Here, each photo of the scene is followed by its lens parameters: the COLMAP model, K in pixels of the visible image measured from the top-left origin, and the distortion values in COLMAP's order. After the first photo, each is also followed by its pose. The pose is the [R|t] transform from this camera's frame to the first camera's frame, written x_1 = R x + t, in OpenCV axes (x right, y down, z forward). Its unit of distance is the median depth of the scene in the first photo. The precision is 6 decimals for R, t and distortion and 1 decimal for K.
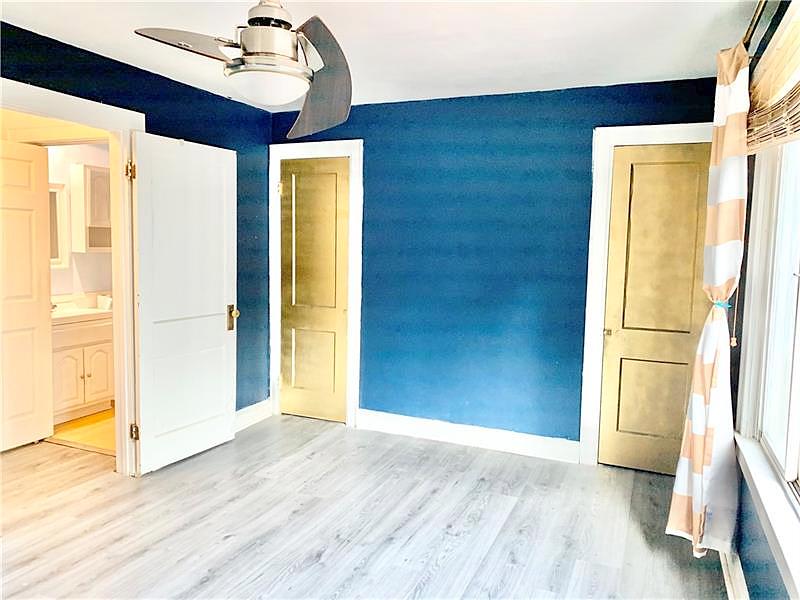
lens RADIAL K [[609.5, 0, 397.9], [0, 609.5, 295.2], [0, 0, 1]] dist [0.121283, -0.250150]
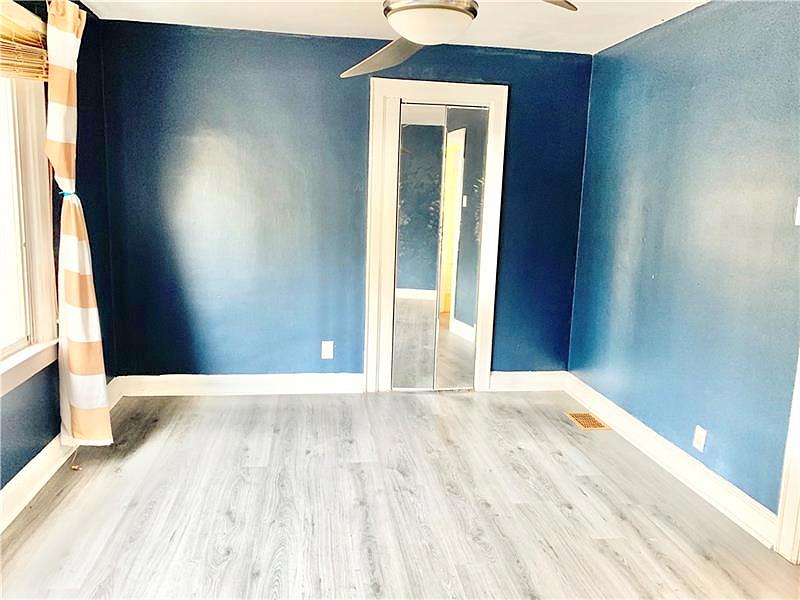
lens RADIAL K [[609.5, 0, 397.9], [0, 609.5, 295.2], [0, 0, 1]] dist [0.121283, -0.250150]
pose [[-0.851648, 0.035997, -0.522877, 0.418034], [-0.094521, 0.970732, 0.220782, -0.130013], [0.515521, 0.237451, -0.823319, 1.695843]]
